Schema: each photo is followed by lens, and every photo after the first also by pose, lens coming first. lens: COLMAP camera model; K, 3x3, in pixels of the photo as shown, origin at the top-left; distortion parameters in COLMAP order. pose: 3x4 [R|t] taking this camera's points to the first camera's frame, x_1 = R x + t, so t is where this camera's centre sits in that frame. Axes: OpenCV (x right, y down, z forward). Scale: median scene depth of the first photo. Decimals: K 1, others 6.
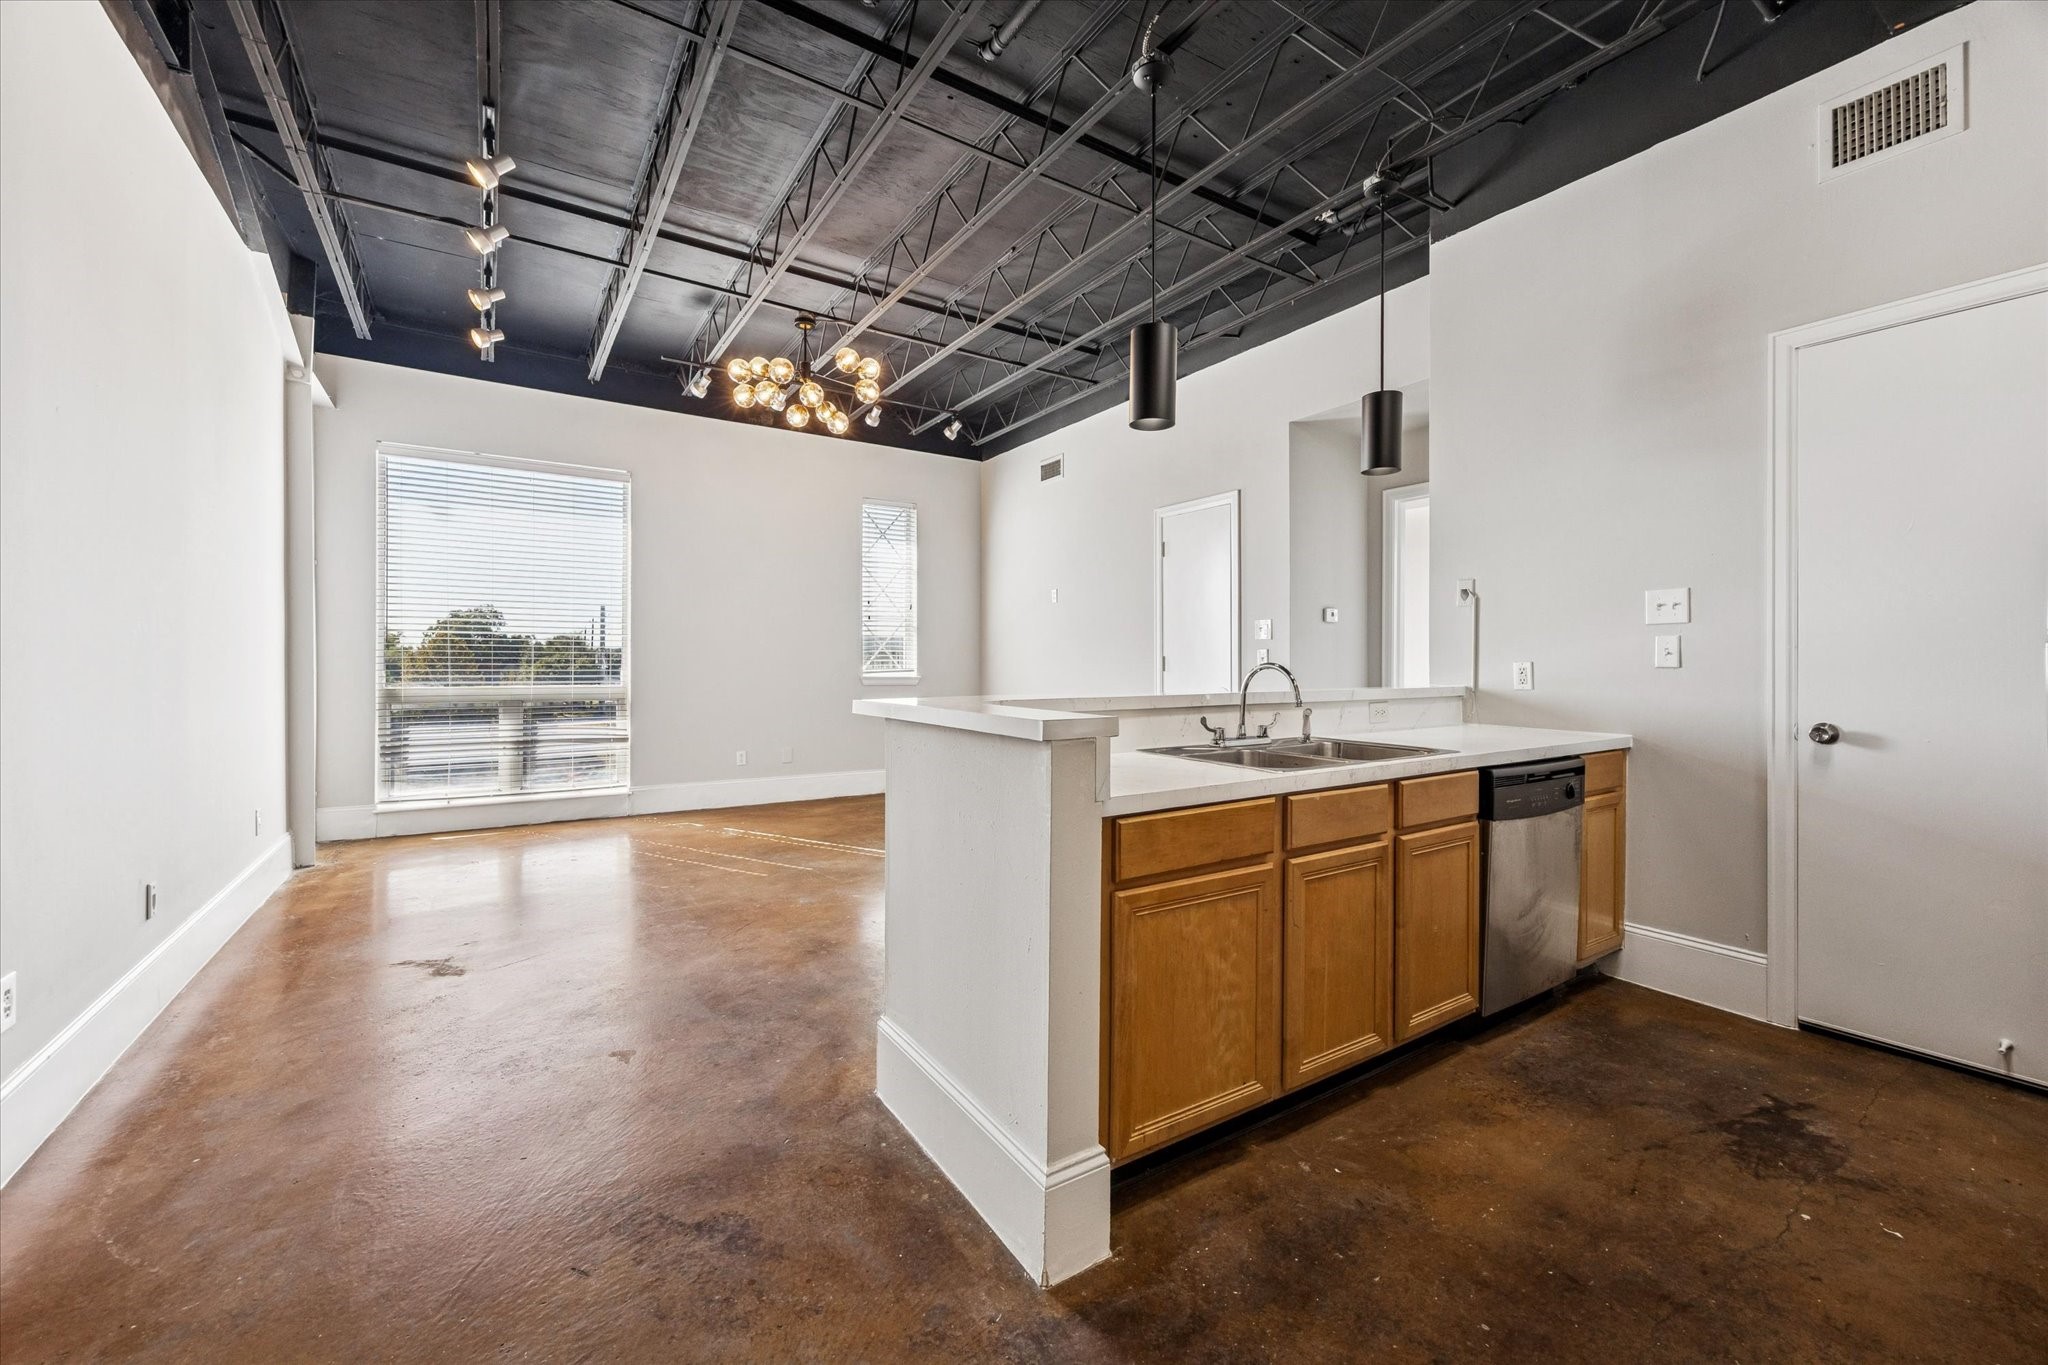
lens RADIAL K [[802.2, 0, 1018.0], [0, 802.2, 663.3], [0, 0, 1]] dist [-0.001607, -0.000075]
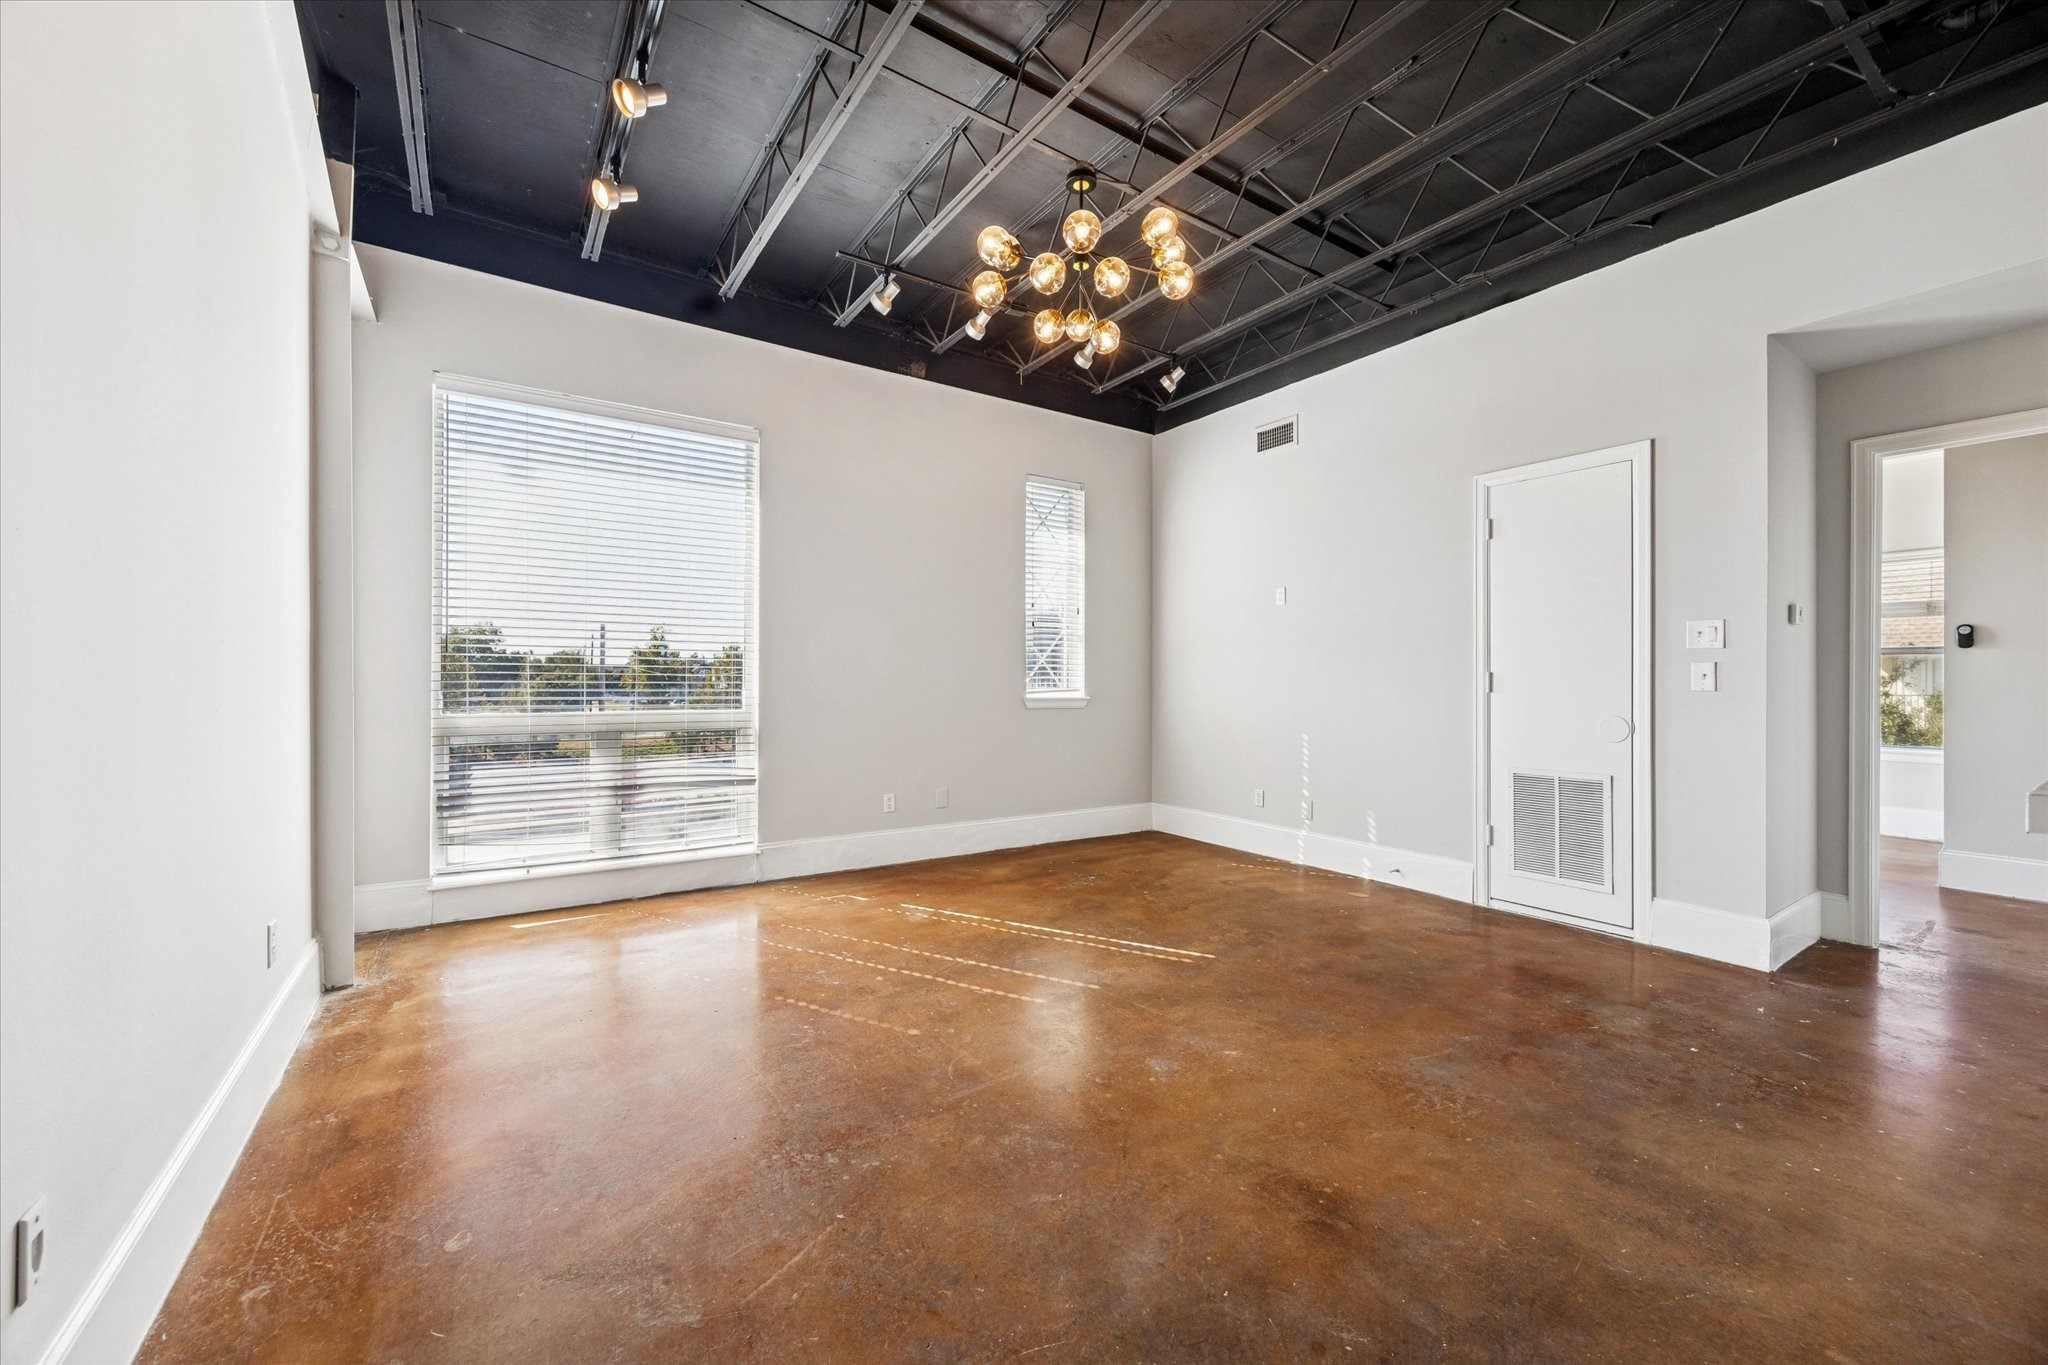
lens RADIAL K [[802.2, 0, 1028.5], [0, 802.2, 679.8], [0, 0, 1]] dist [-0.001607, -0.000075]
pose [[0.999975, 0.001087, 0.006992, -0.296673], [-0.001078, 0.999998, -0.001386, -0.000660], [-0.006994, 0.001379, 0.999975, 0.304059]]
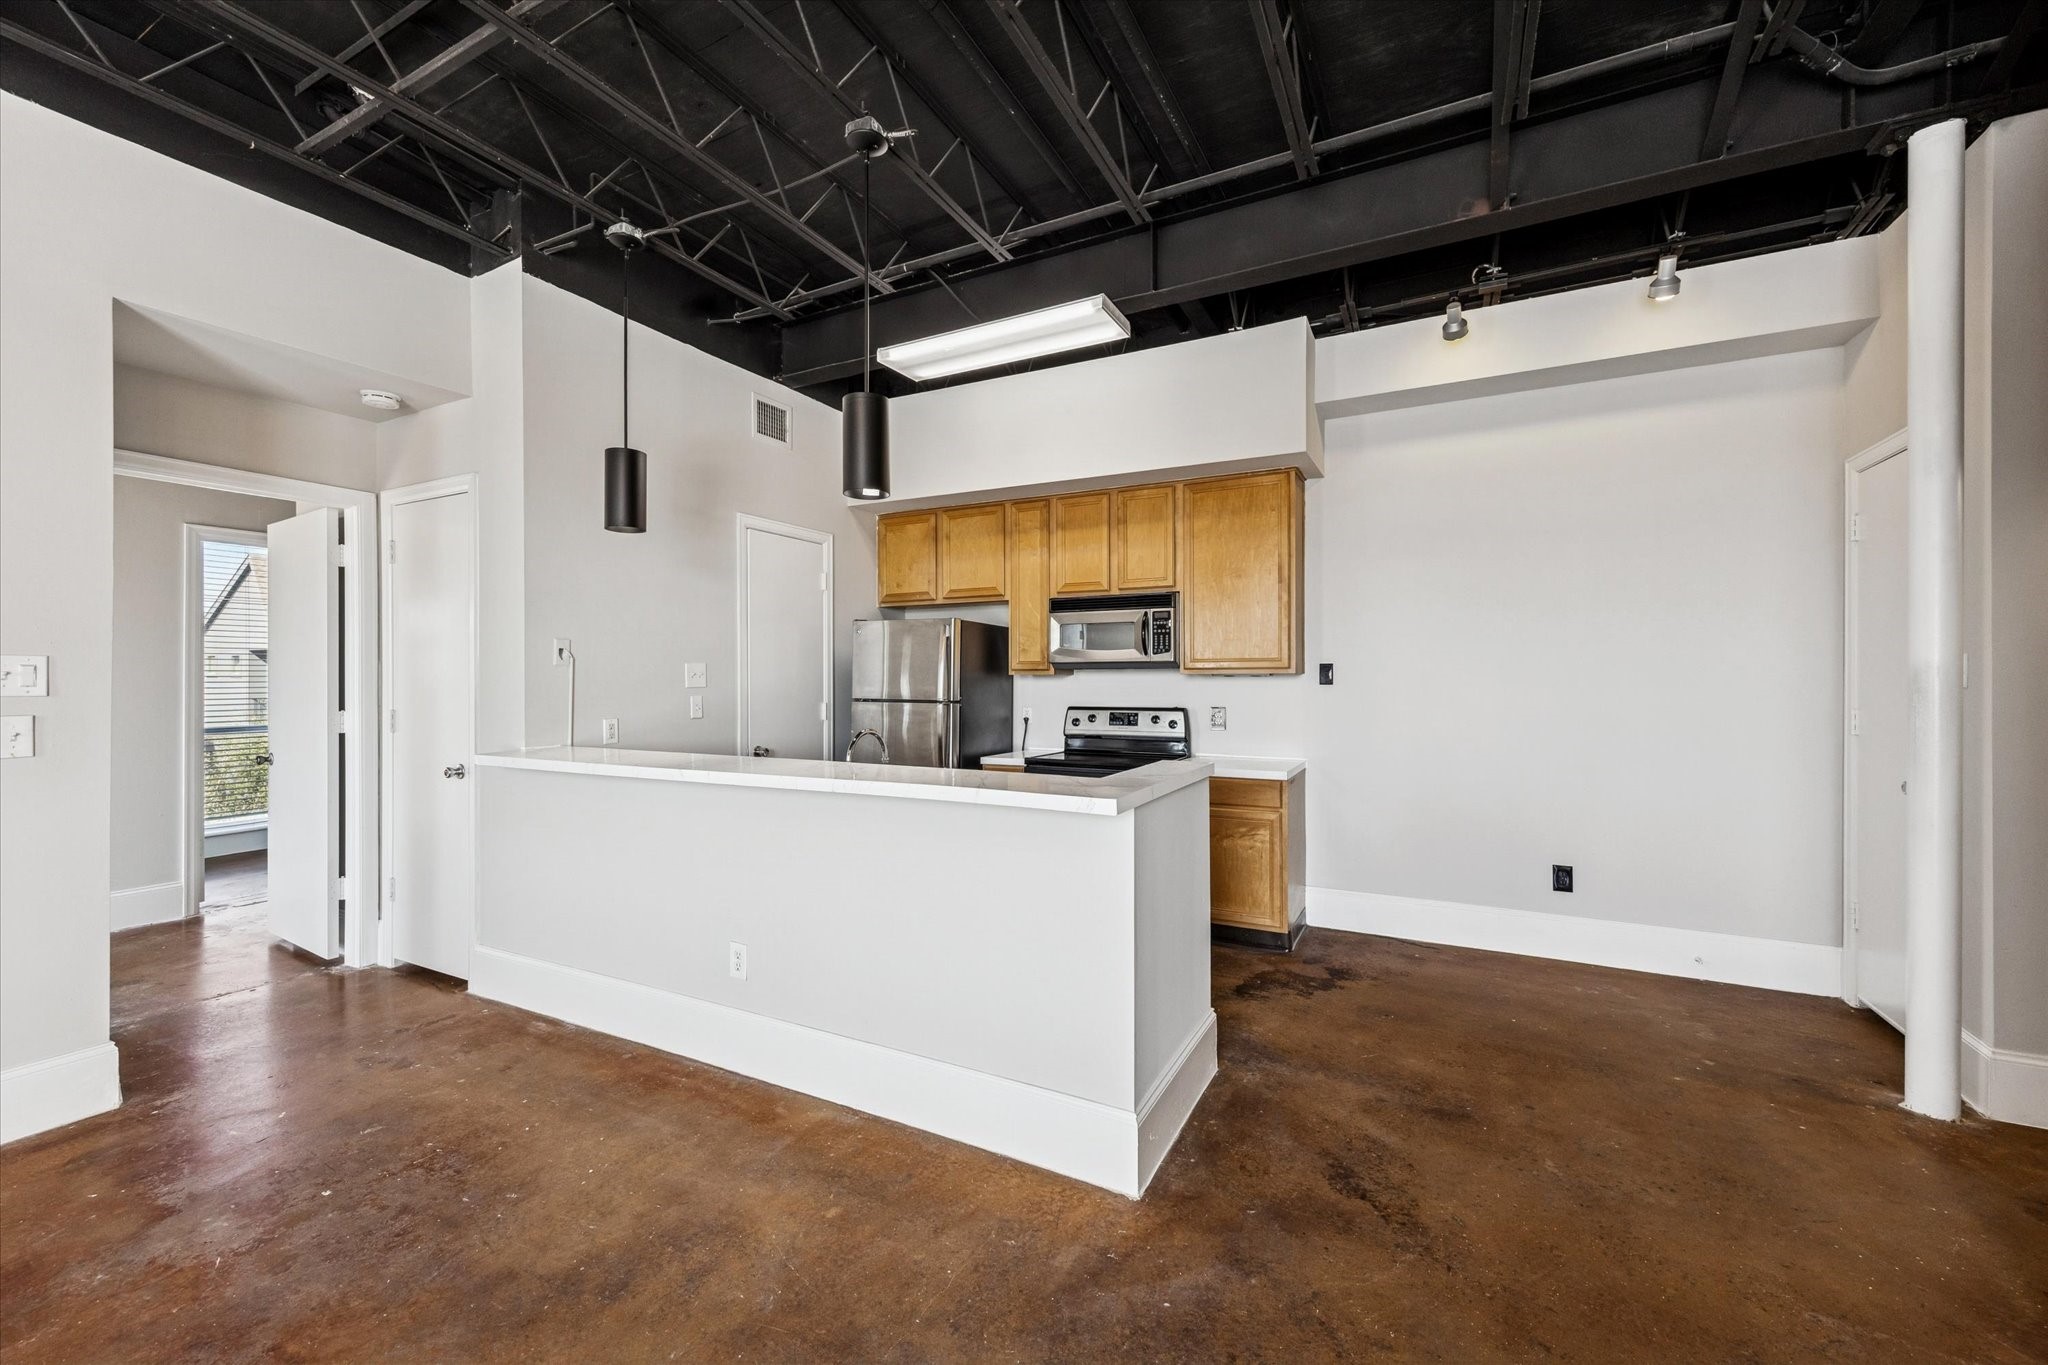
lens RADIAL K [[802.2, 0, 1013.2], [0, 802.2, 675.8], [0, 0, 1]] dist [-0.001607, -0.000075]
pose [[-0.477171, 0.004866, 0.878797, -0.417981], [0.005577, 0.999981, -0.002508, -0.037711], [-0.878793, 0.003704, -0.477190, 0.698202]]
